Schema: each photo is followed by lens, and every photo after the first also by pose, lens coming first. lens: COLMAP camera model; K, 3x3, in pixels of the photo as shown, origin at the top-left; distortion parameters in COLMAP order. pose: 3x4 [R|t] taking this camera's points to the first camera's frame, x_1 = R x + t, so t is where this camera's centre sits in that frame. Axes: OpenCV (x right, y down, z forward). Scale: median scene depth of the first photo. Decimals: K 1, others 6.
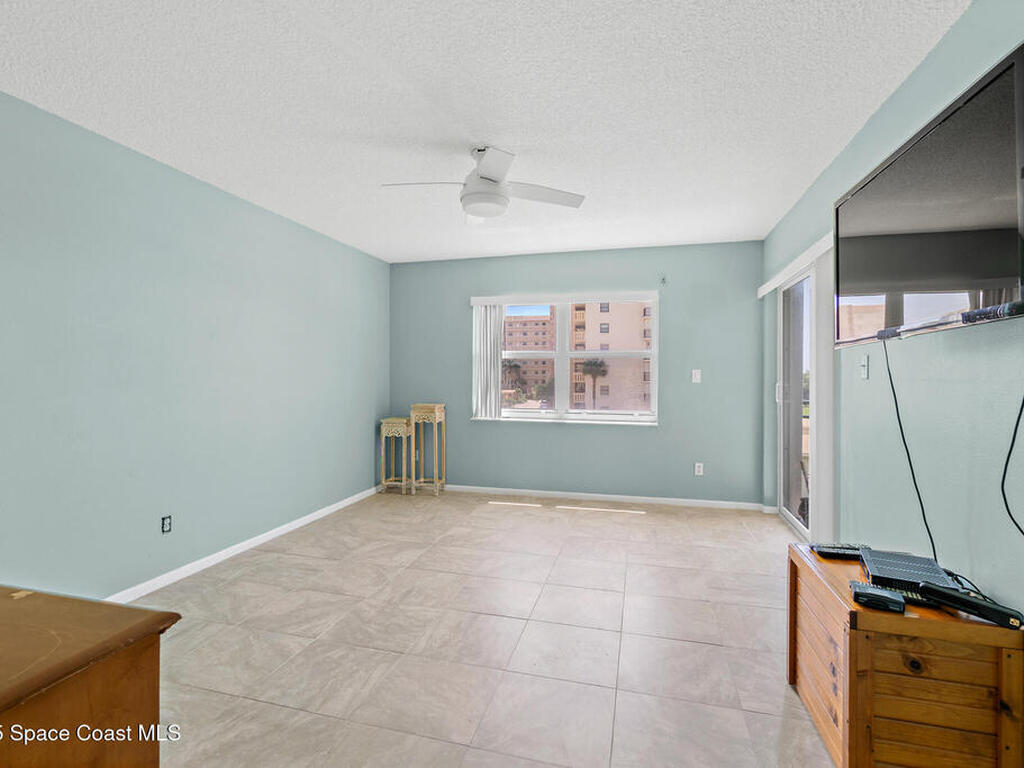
lens RADIAL K [[501.3, 0, 506.5], [0, 501.3, 374.4], [0, 0, 1]] dist [-0.003975, 0.000097]
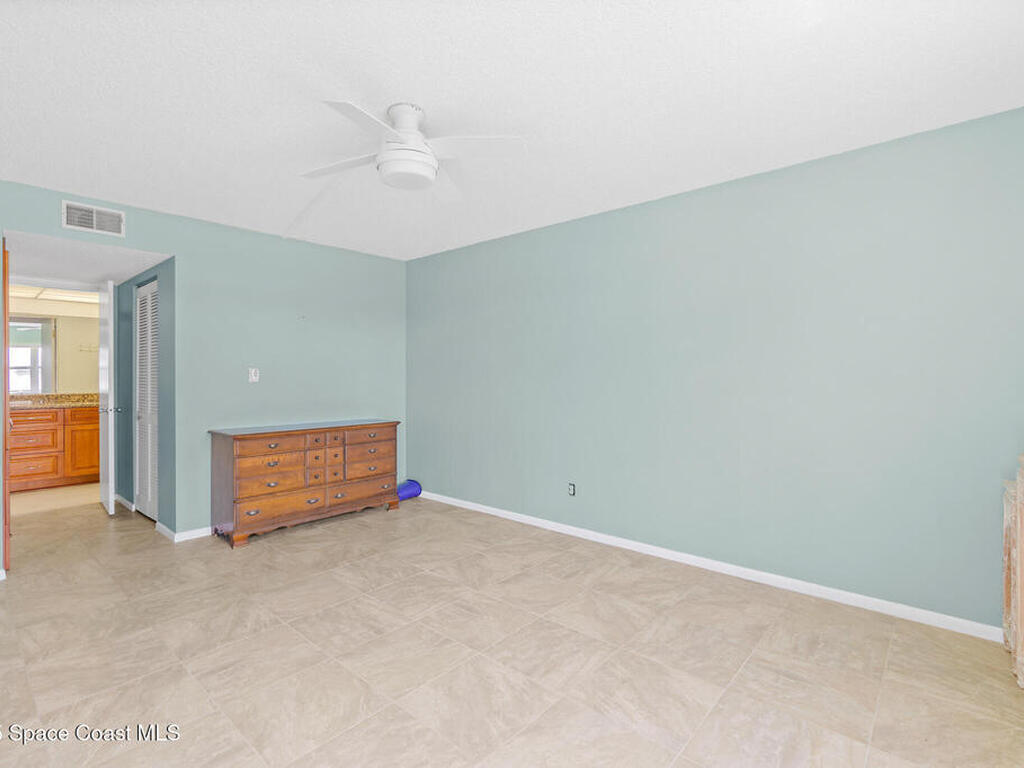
lens RADIAL K [[501.3, 0, 506.5], [0, 501.3, 374.4], [0, 0, 1]] dist [-0.003975, 0.000097]
pose [[-0.437592, -0.004079, -0.899165, 0.445815], [-0.001993, 0.999992, -0.003566, -0.002161], [0.899172, 0.000231, -0.437596, 1.056581]]
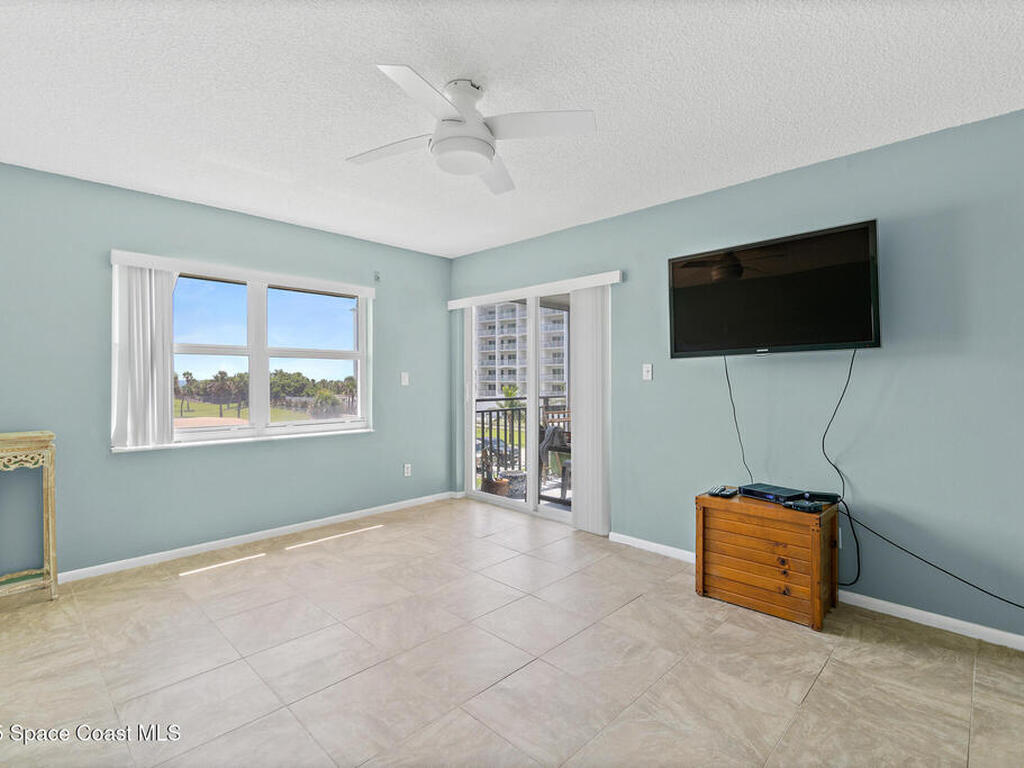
lens RADIAL K [[493.8, 0, 497.9], [0, 493.8, 377.3], [0, 0, 1]] dist [-0.010520, 0.000156]
pose [[0.496010, 0.000106, 0.868317, -0.469534], [-0.000791, 1.000000, 0.000330, -0.000476], [-0.868317, -0.000851, 0.496009, 0.405649]]
